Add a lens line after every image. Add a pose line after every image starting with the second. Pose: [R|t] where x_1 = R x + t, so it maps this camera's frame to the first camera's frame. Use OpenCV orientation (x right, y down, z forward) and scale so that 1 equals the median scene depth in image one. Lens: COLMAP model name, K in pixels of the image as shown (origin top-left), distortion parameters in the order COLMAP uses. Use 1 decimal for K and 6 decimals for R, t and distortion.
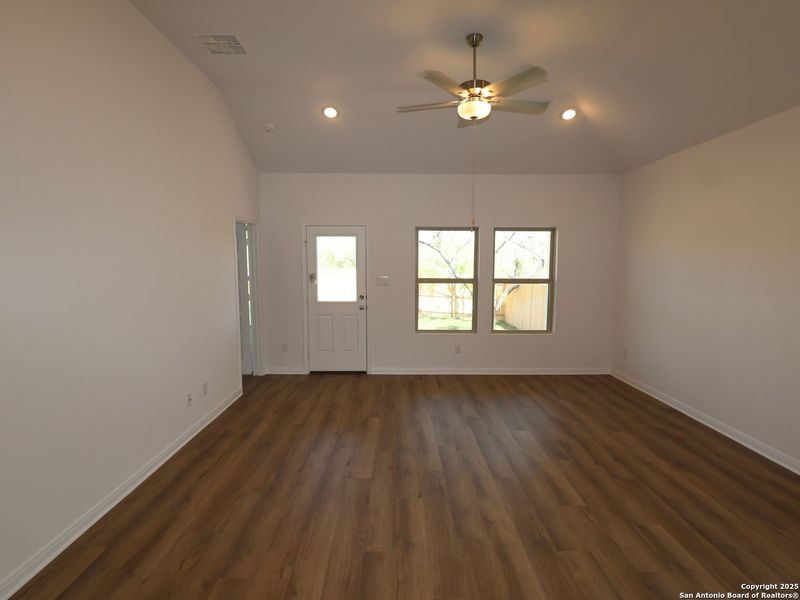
lens RADIAL K [[417.9, 0, 400.3], [0, 417.9, 301.1], [0, 0, 1]] dist [0.000866, 0.002012]
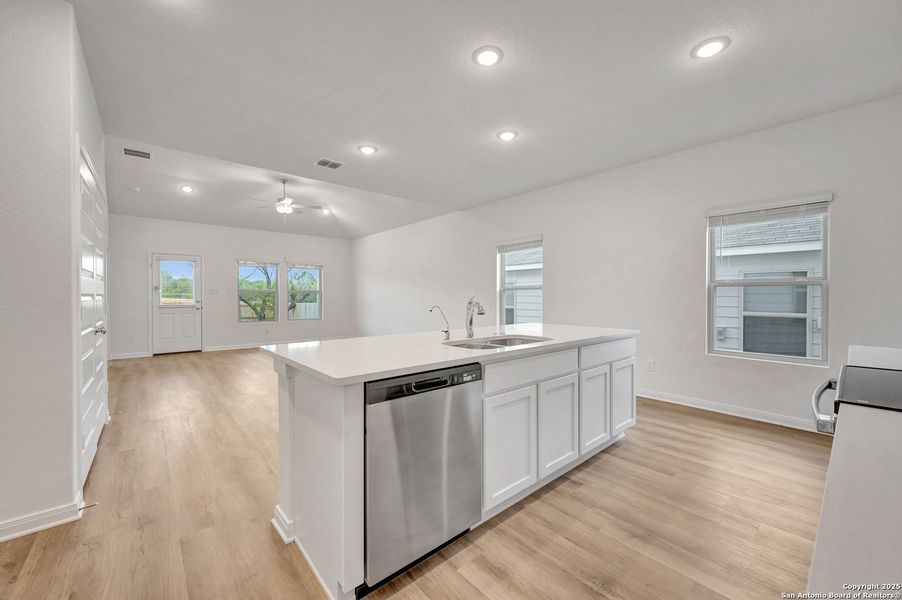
lens RADIAL K [[356.0, 0, 455.7], [0, 356.0, 297.6], [0, 0, 1]] dist [-0.001448, 0.000880]
pose [[0.752906, -0.004848, 0.658110, -0.279868], [0.068440, 0.995128, -0.070968, 0.157362], [-0.654560, 0.098473, 0.749570, -0.718804]]
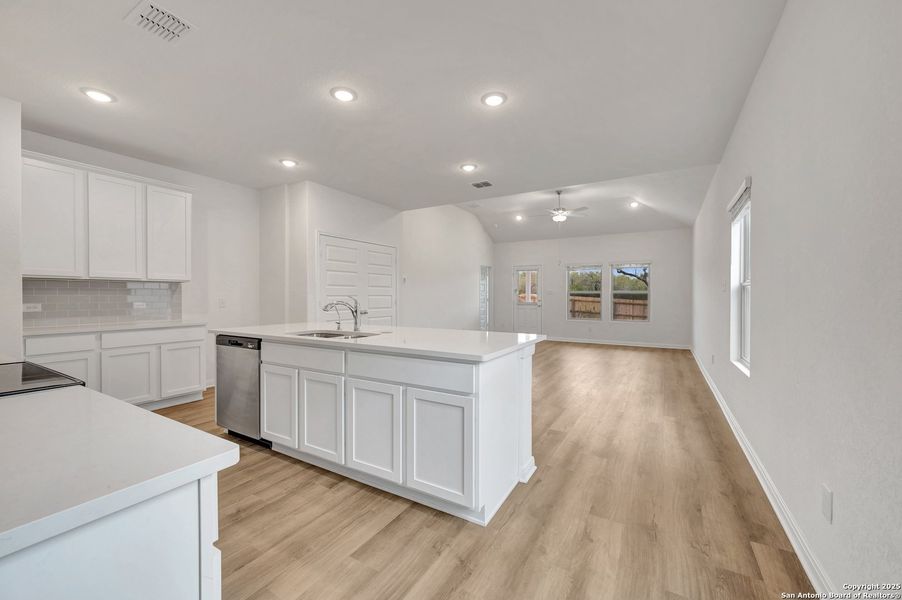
lens RADIAL K [[356.0, 0, 454.7], [0, 356.0, 298.7], [0, 0, 1]] dist [-0.001448, 0.000880]
pose [[0.856671, 0.003445, -0.515851, 0.519252], [-0.052003, 0.995461, -0.079712, 0.164313], [0.513235, 0.095113, 0.852962, -0.785092]]
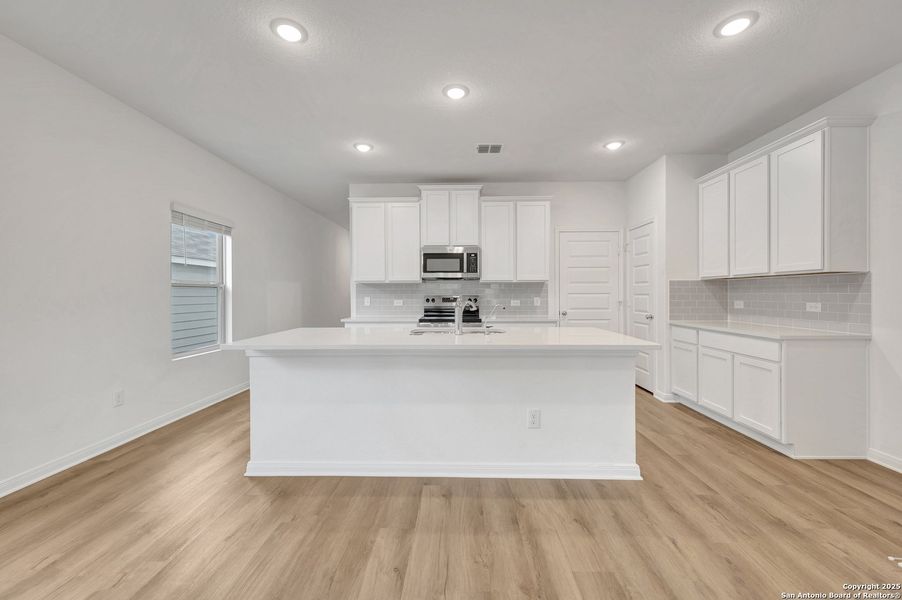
lens RADIAL K [[356.0, 0, 454.1], [0, 356.0, 294.9], [0, 0, 1]] dist [-0.001448, 0.000880]
pose [[-0.999455, 0.003163, 0.032864, 0.056622], [0.006520, 0.994708, 0.102540, 0.064099], [-0.032366, 0.102698, -0.994186, 0.176368]]
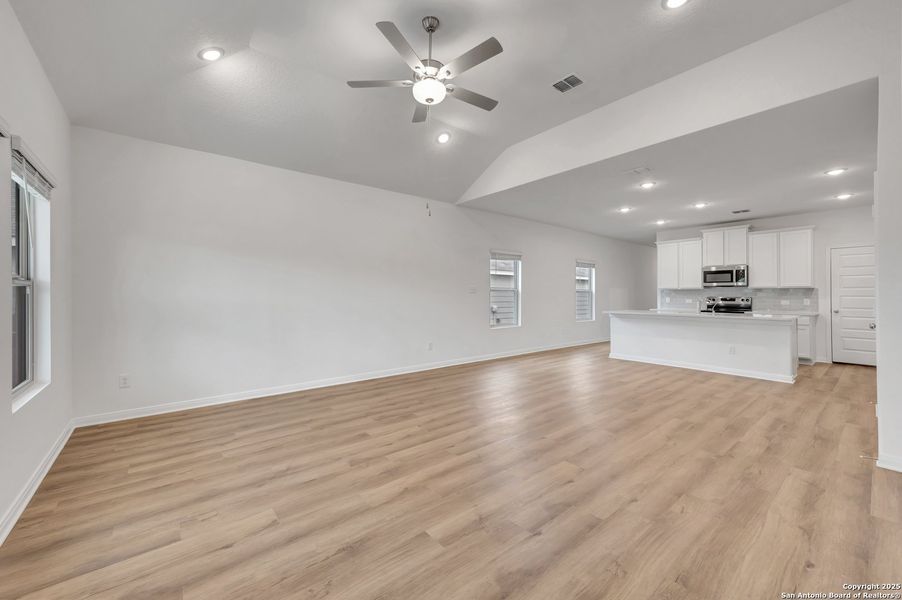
lens RADIAL K [[356.0, 0, 454.6], [0, 356.0, 293.3], [0, 0, 1]] dist [-0.001448, 0.000880]
pose [[-0.631810, 0.003551, 0.775115, -0.349949], [0.074047, 0.995693, 0.055795, -0.020650], [-0.771578, 0.092647, -0.629352, 1.062554]]
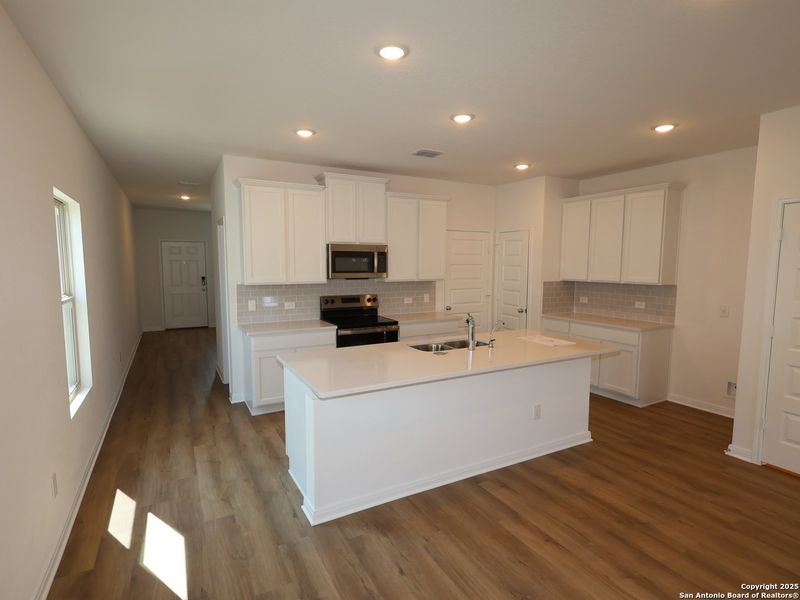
lens RADIAL K [[417.9, 0, 398.5], [0, 417.9, 304.8], [0, 0, 1]] dist [0.000866, 0.002012]
pose [[-0.883540, 0.046332, -0.466059, 0.495515], [-0.049893, 0.980122, 0.192022, -0.022378], [0.465691, 0.192912, -0.863665, 0.181386]]
